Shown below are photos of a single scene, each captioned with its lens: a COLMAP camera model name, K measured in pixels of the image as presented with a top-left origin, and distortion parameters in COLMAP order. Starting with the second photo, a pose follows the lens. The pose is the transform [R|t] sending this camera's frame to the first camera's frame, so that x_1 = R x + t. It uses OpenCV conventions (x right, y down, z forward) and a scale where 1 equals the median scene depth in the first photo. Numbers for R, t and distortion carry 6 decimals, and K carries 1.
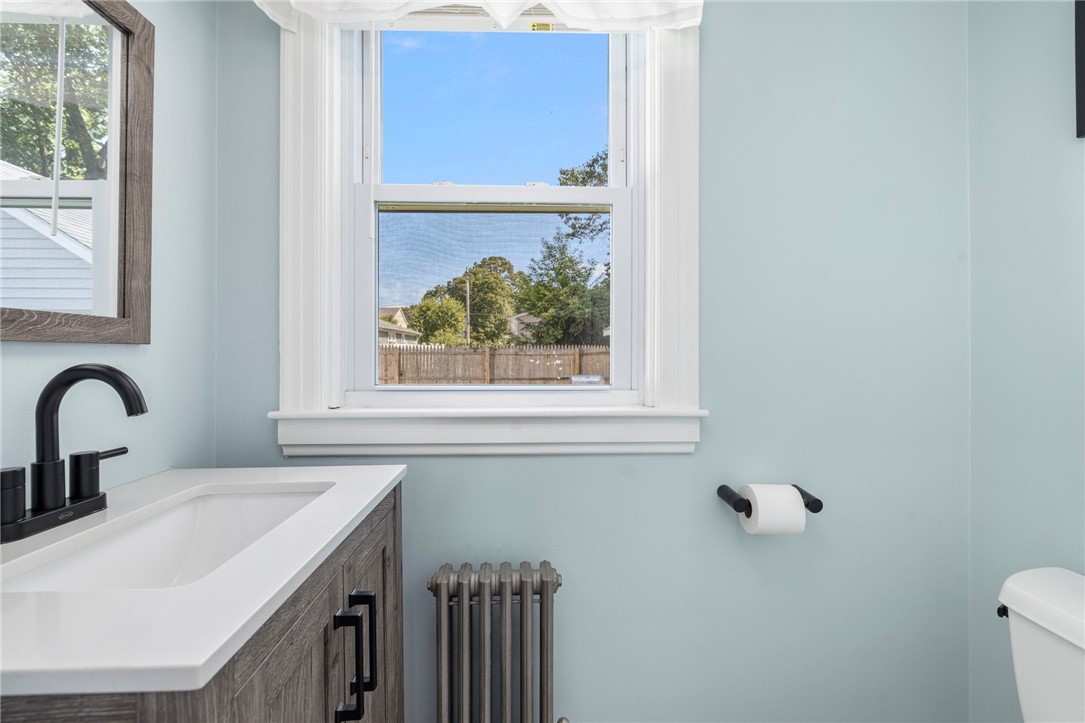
lens RADIAL K [[461.7, 0, 541.3], [0, 461.7, 356.5], [0, 0, 1]] dist [0.002184, 0.000164]
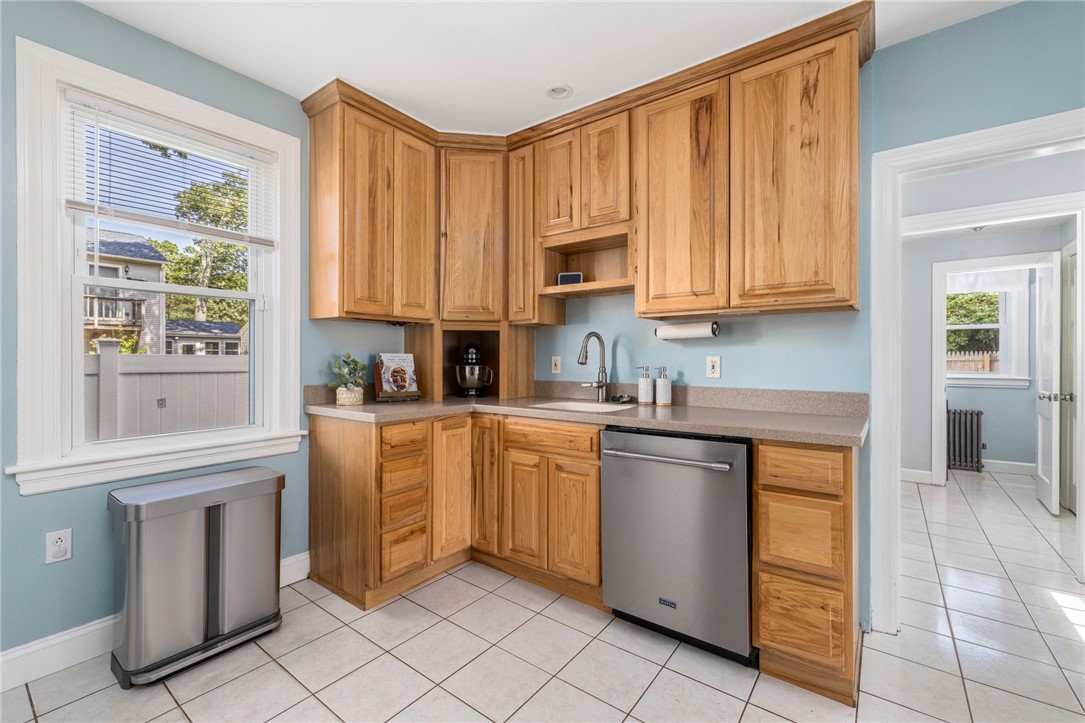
lens RADIAL K [[461.7, 0, 541.0], [0, 461.7, 357.3], [0, 0, 1]] dist [0.002184, 0.000164]
pose [[0.772394, 0.000319, -0.635144, -0.034839], [-0.004183, 0.999981, -0.004584, -0.002911], [0.635130, 0.006197, 0.772380, -0.429105]]
